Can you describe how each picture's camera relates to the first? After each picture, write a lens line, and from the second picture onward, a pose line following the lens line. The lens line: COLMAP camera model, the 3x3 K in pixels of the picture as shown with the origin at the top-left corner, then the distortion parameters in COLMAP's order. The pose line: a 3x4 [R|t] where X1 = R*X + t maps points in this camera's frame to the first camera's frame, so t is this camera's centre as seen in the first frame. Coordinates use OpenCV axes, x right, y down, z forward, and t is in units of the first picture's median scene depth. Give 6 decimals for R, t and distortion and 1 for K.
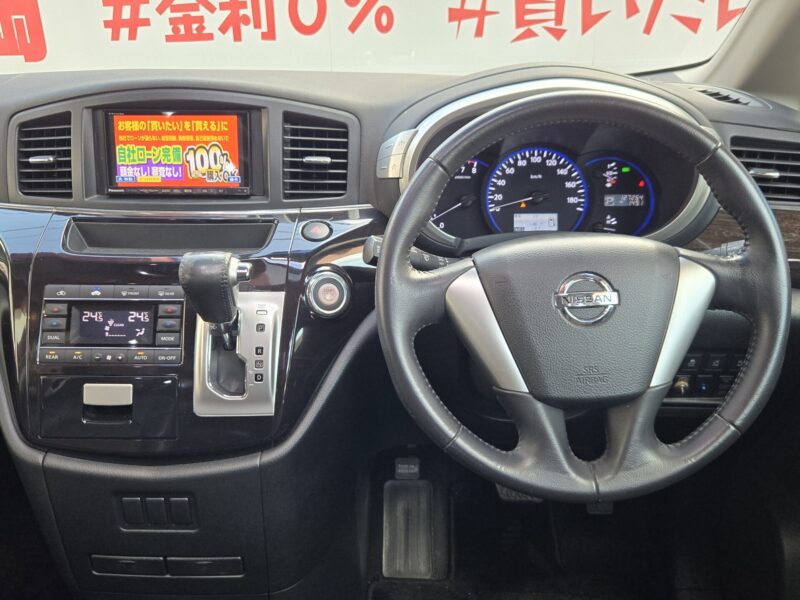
lens RADIAL K [[733.4, 0, 407.8], [0, 733.4, 298.2], [0, 0, 1]] dist [0.053438, -0.013418]
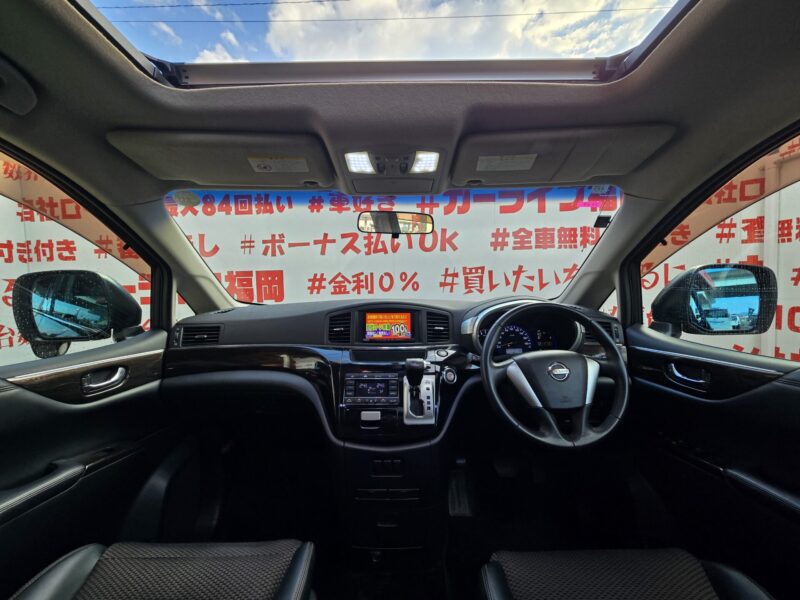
lens RADIAL K [[324.2, 0, 400.1], [0, 324.2, 299.8], [0, 0, 1]] dist [-0.003247, -0.000753]
pose [[0.999293, 0.000672, 0.037598, -0.314405], [0.011502, 0.946451, -0.322642, 0.102224], [-0.035802, 0.322846, 0.945774, -0.183878]]
